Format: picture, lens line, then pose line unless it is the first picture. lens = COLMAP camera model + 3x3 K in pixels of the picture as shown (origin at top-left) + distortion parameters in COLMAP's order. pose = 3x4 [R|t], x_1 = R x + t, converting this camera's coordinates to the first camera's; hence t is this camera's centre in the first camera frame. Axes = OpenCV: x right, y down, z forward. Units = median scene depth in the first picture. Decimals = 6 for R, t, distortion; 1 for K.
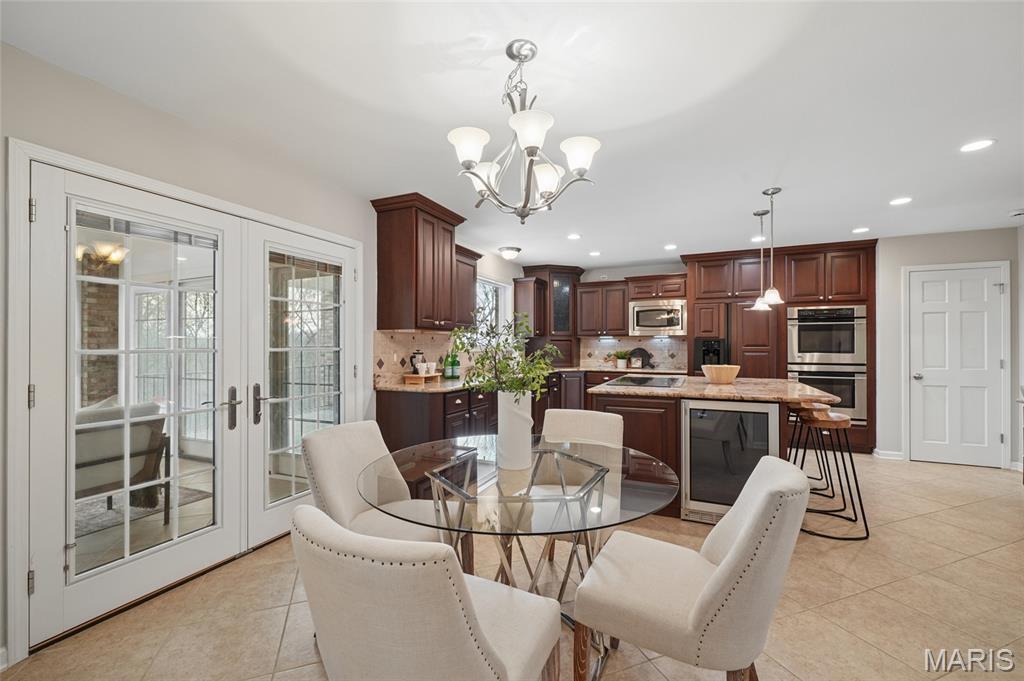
lens RADIAL K [[424.7, 0, 513.0], [0, 424.7, 342.3], [0, 0, 1]] dist [-0.001250, -0.000290]
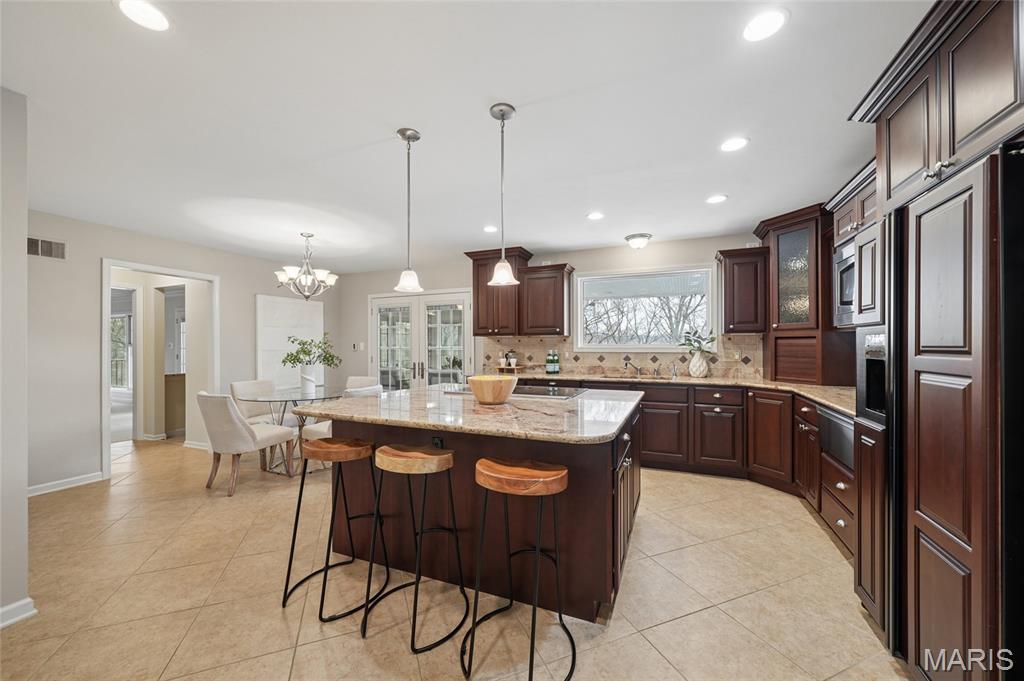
lens RADIAL K [[379.6, 0, 508.0], [0, 379.6, 347.7], [0, 0, 1]] dist [0.000902, 0.000017]
pose [[0.023187, 0.008215, -0.999697, 0.839198], [0.009795, 0.999916, 0.008444, 0.000845], [0.999683, -0.009988, 0.023105, 0.768501]]
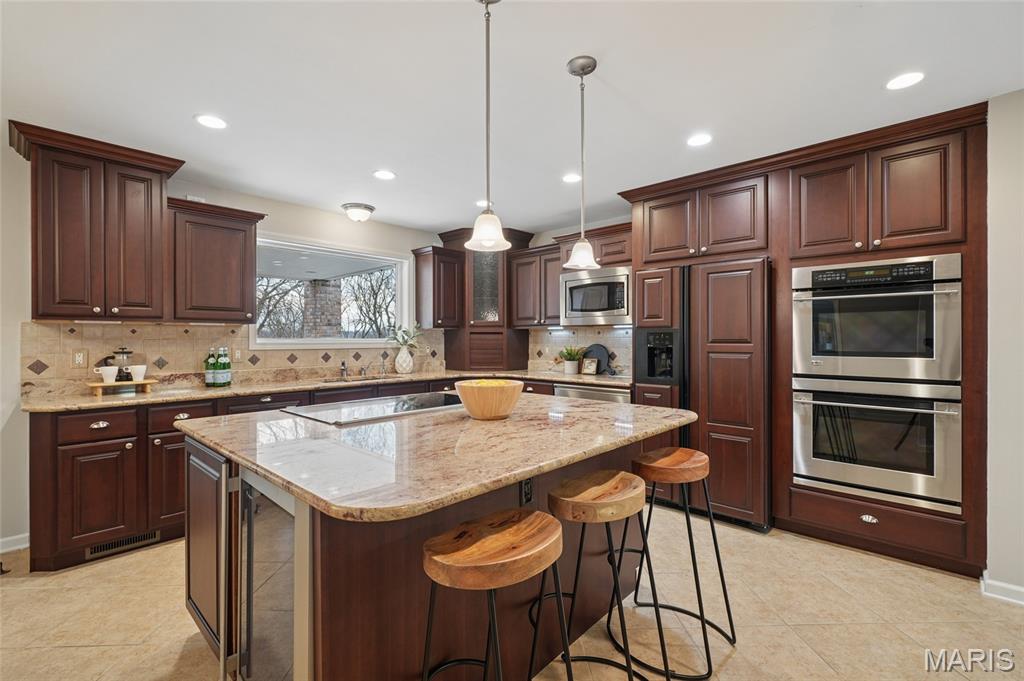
lens RADIAL K [[453.6, 0, 505.8], [0, 453.6, 339.1], [0, 0, 1]] dist [0.000279, 0.000027]
pose [[0.948783, -0.001316, -0.315924, 0.516426], [0.003645, 0.999970, 0.006783, 0.000001], [0.315906, -0.007587, 0.948760, 0.377985]]
